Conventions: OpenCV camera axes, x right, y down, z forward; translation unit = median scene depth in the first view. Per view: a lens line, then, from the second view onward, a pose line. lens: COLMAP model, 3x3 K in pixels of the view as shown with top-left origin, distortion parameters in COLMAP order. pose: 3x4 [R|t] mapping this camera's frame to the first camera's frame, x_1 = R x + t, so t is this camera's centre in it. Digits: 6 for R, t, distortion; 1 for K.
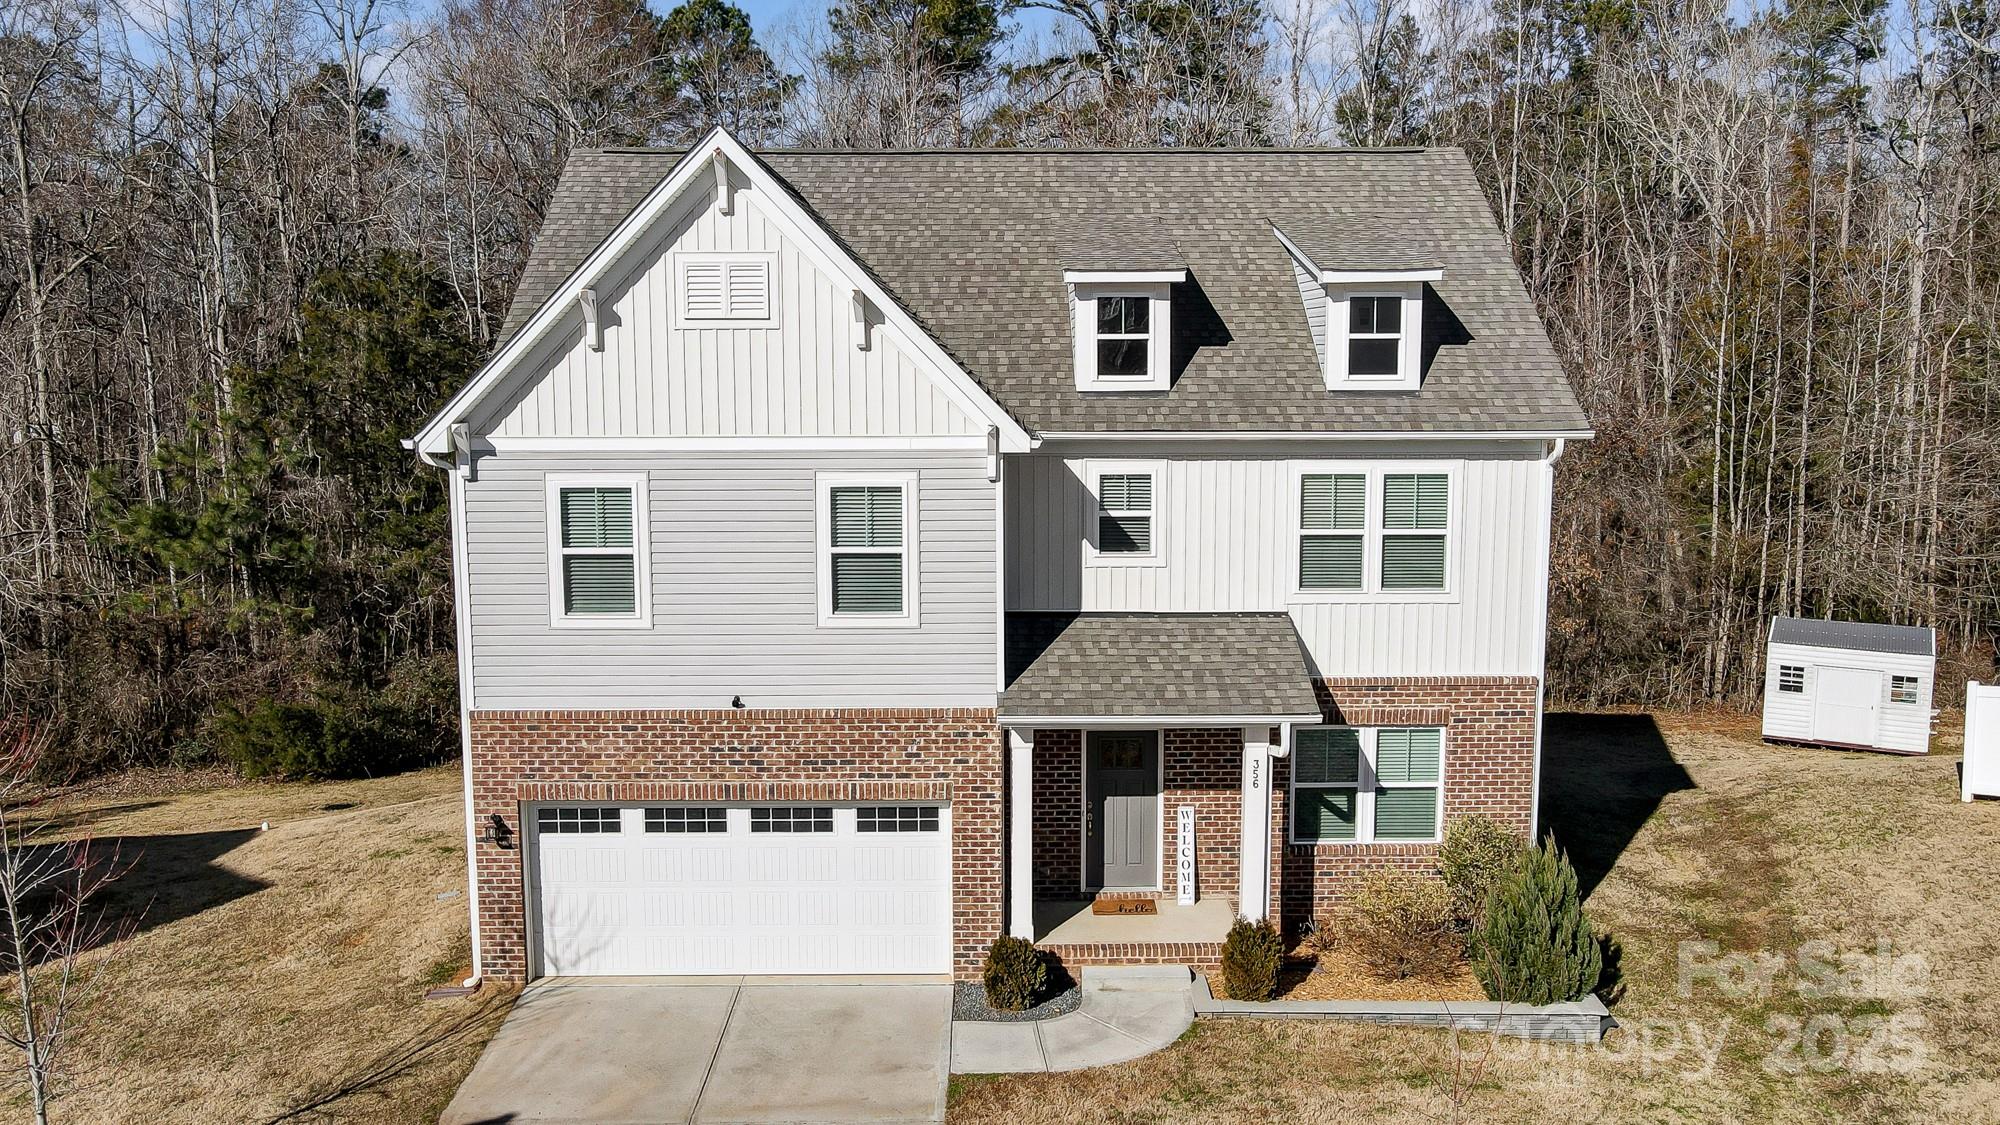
lens RADIAL K [[1501.0, 0, 1002.7], [0, 1501.0, 543.2], [0, 0, 1]] dist [0.018833, 0.008974]
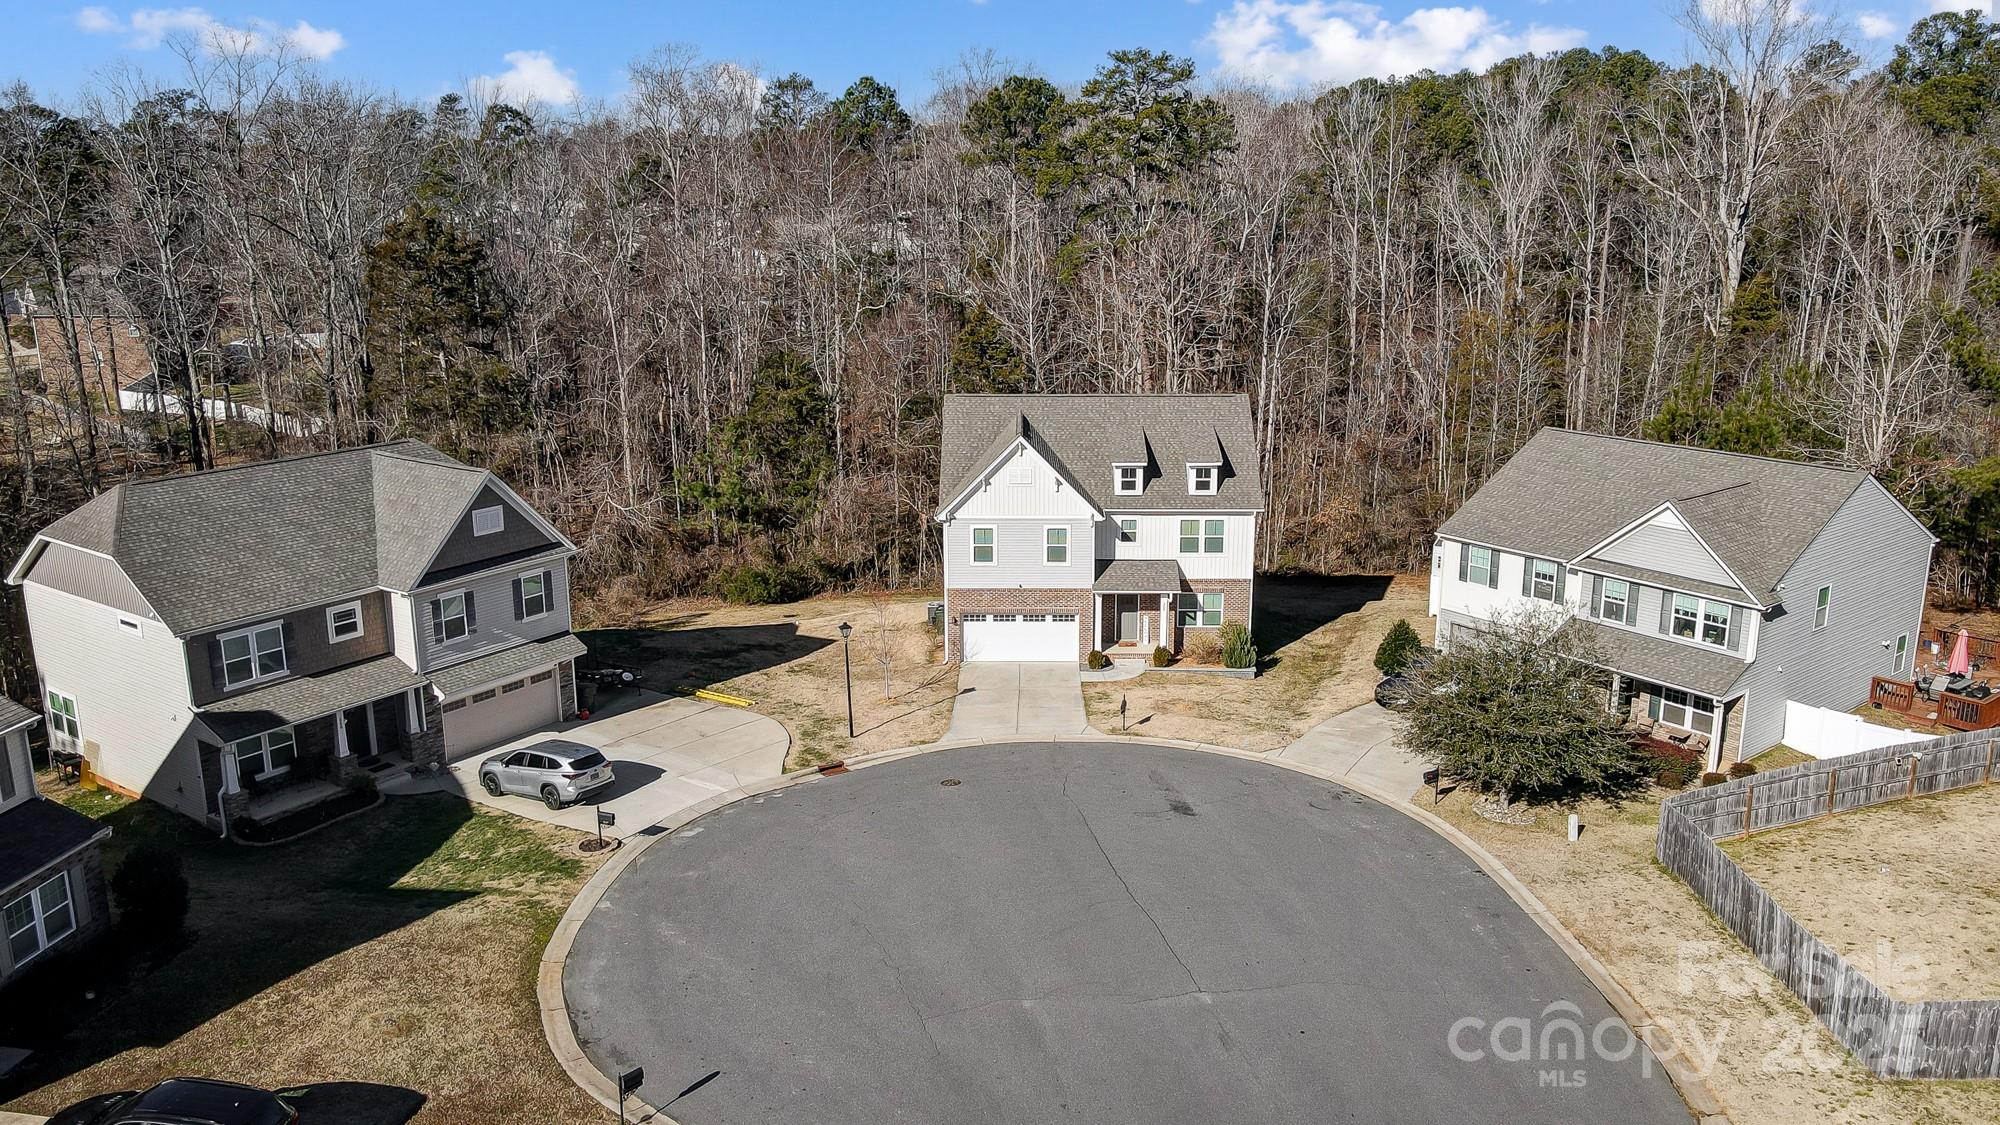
lens RADIAL K [[1501.0, 0, 989.8], [0, 1501.0, 555.9], [0, 0, 1]] dist [0.018833, 0.008974]
pose [[0.999394, 0.005183, -0.034417, -0.119608], [-0.000889, 0.992329, 0.123618, -0.393717], [0.034794, -0.123513, 0.991733, -2.459917]]
